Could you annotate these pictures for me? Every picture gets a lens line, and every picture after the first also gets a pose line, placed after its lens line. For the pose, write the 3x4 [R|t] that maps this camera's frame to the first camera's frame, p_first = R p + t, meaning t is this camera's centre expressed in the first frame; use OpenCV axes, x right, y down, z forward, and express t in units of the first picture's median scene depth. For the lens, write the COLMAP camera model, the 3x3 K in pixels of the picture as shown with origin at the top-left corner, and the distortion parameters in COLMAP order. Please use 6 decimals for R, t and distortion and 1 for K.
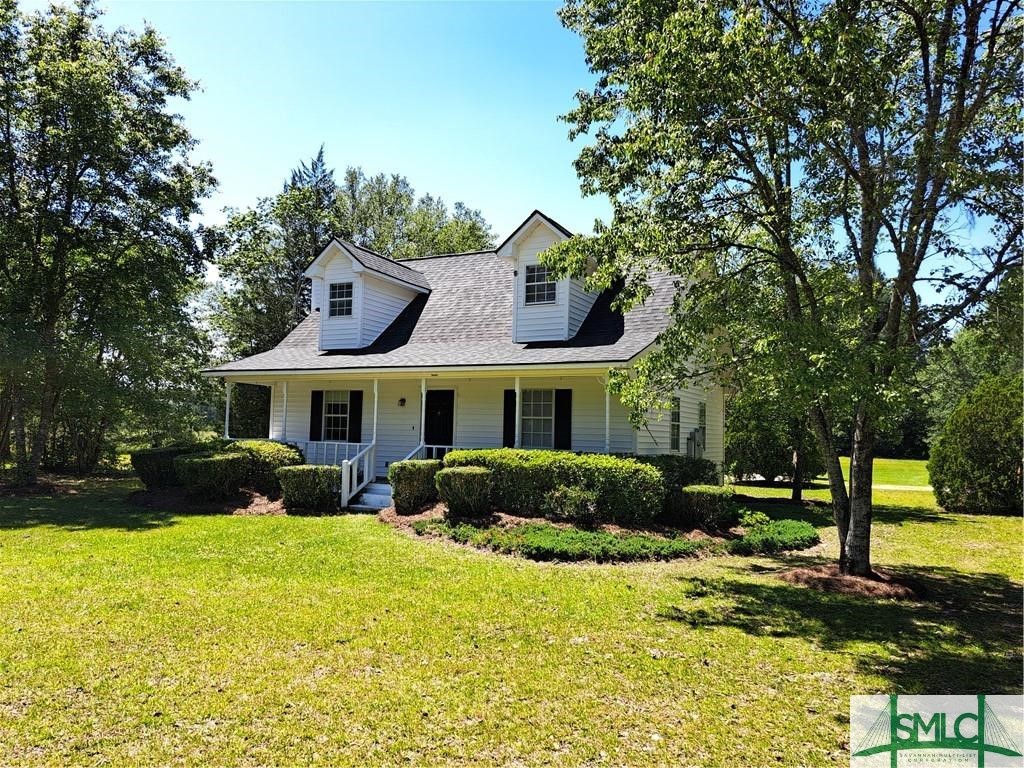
lens RADIAL K [[734.7, 0, 506.7], [0, 734.7, 386.4], [0, 0, 1]] dist [0.005095, 0.000742]
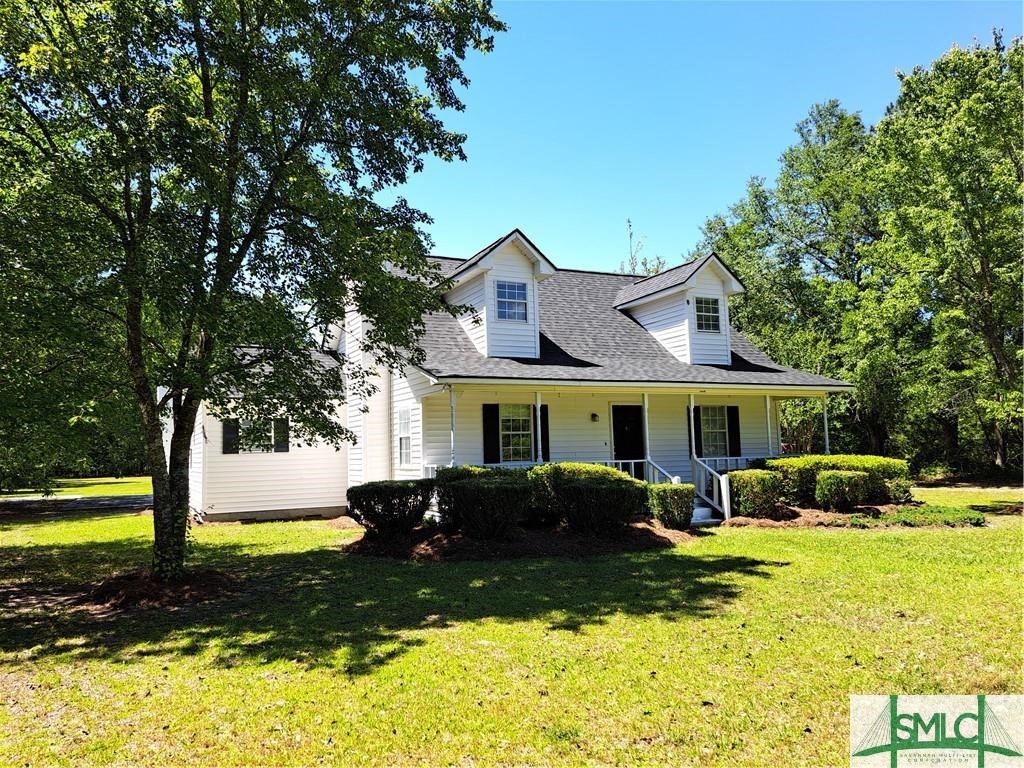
lens RADIAL K [[734.7, 0, 506.5], [0, 734.7, 383.2], [0, 0, 1]] dist [0.005095, 0.000742]
pose [[0.657301, 0.033625, 0.752878, -1.009841], [-0.013528, 0.999370, -0.032822, 0.010510], [-0.753507, 0.011389, 0.657341, 0.481862]]
